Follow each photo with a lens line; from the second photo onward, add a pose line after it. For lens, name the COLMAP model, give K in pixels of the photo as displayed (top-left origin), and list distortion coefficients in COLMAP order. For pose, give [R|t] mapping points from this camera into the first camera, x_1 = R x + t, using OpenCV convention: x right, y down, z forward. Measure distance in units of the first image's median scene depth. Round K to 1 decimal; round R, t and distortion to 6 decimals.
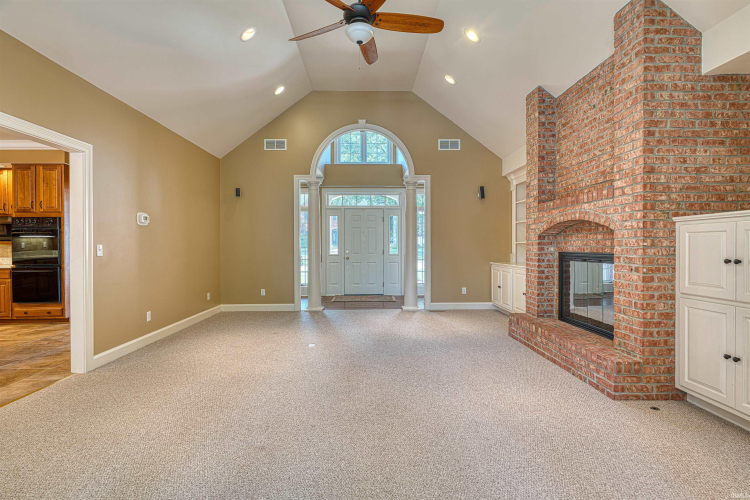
lens RADIAL K [[348.5, 0, 375.0], [0, 348.5, 250.0], [0, 0, 1]] dist [-0.002462, 0.000028]
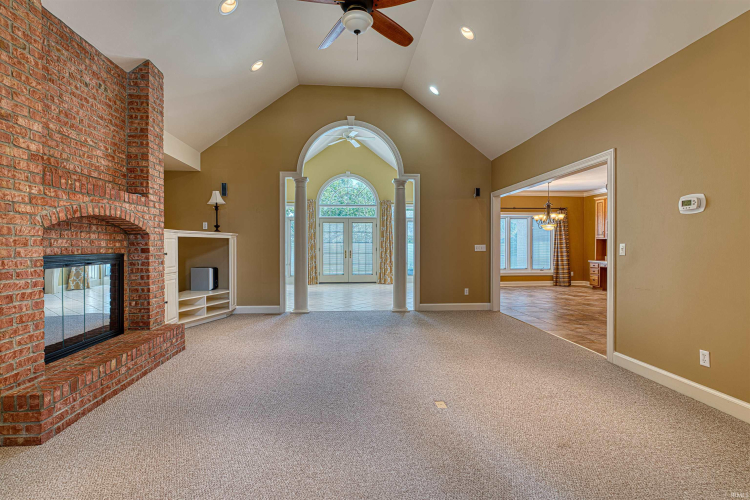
lens RADIAL K [[351.8, 0, 375.0], [0, 351.8, 250.0], [0, 0, 1]] dist [-0.000277, 0.000460]
pose [[-0.998176, 0.002843, -0.060305, -0.031490], [0.001396, 0.999710, 0.024025, -0.024085], [0.060356, 0.023897, -0.997891, 2.005794]]
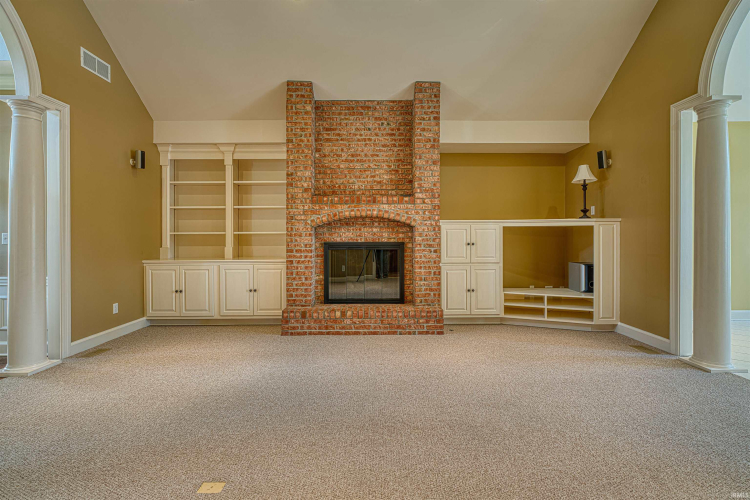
lens RADIAL K [[351.3, 0, 376.1], [0, 351.3, 239.9], [0, 0, 1]] dist [-0.004412, -0.000234]
pose [[0.021147, -0.004942, 0.999764, -0.709734], [0.013830, 0.999894, 0.004650, -0.006087], [-0.999681, 0.013729, 0.021213, 0.993838]]
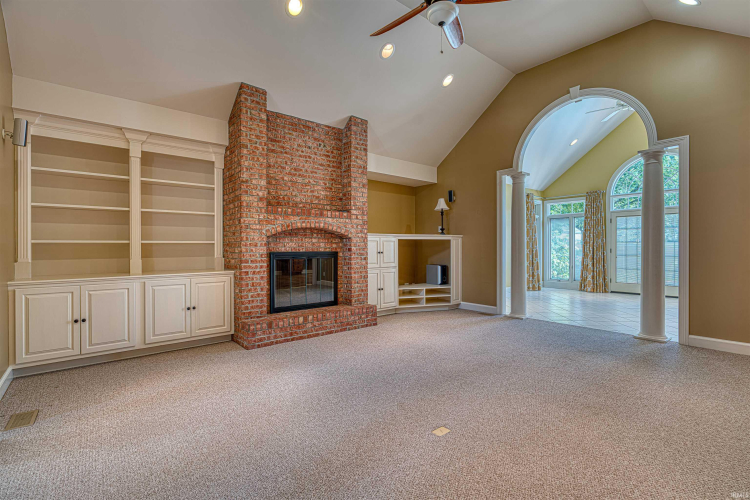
lens RADIAL K [[348.5, 0, 375.0], [0, 348.5, 250.0], [0, 0, 1]] dist [-0.002462, 0.000028]
pose [[-0.619056, -0.002443, 0.785343, -0.667732], [0.013204, 0.999821, 0.013518, -0.015119], [-0.785236, 0.018738, -0.618914, 1.743297]]
